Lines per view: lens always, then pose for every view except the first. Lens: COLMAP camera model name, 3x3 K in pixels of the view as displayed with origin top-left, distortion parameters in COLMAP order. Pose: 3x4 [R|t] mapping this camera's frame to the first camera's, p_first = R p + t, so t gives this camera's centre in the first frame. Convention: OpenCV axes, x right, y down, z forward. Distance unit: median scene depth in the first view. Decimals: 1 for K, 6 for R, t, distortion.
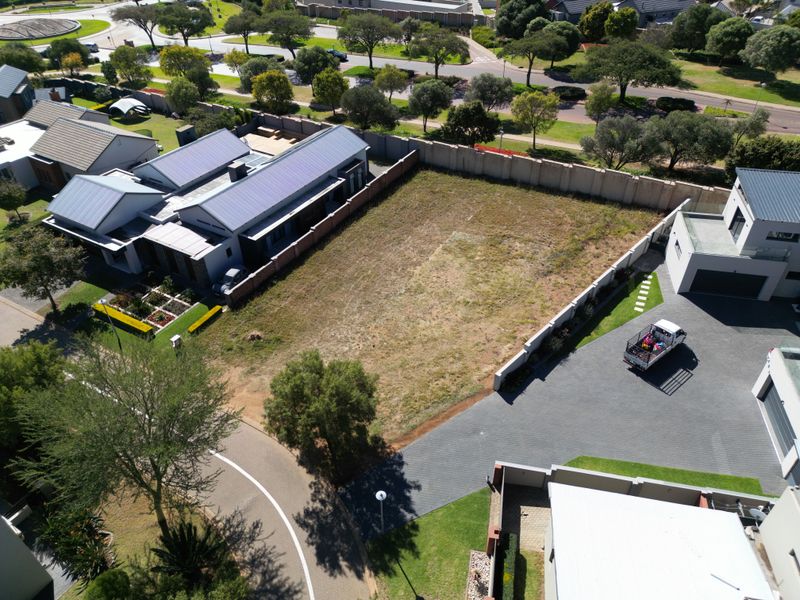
lens RADIAL K [[556.1, 0, 398.7], [0, 556.1, 299.2], [0, 0, 1]] dist [0.075295, -0.071680]
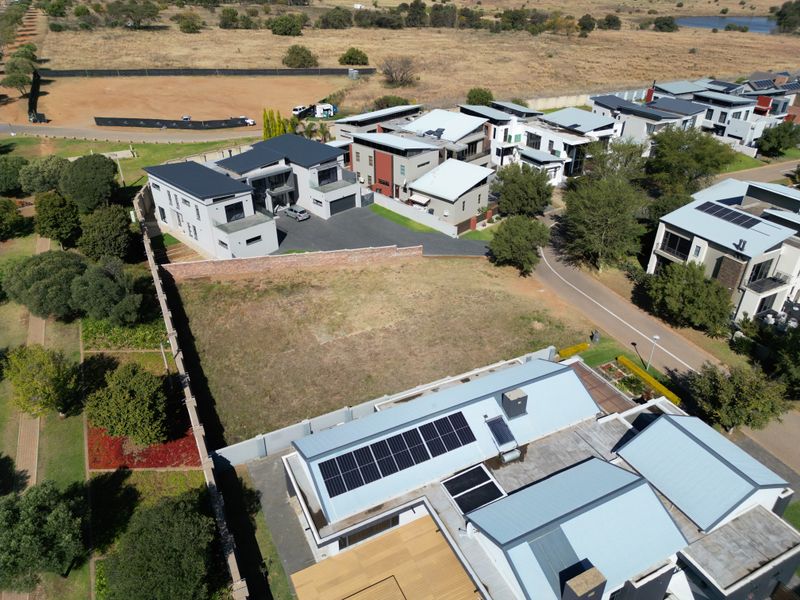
lens RADIAL K [[556.1, 0, 398.7], [0, 556.1, 299.2], [0, 0, 1]] dist [0.075295, -0.071680]
pose [[-0.841942, -0.268486, 0.468028, -0.497929], [0.341129, 0.407189, 0.847247, -1.025414], [-0.418050, 0.872991, -0.251241, 1.208705]]
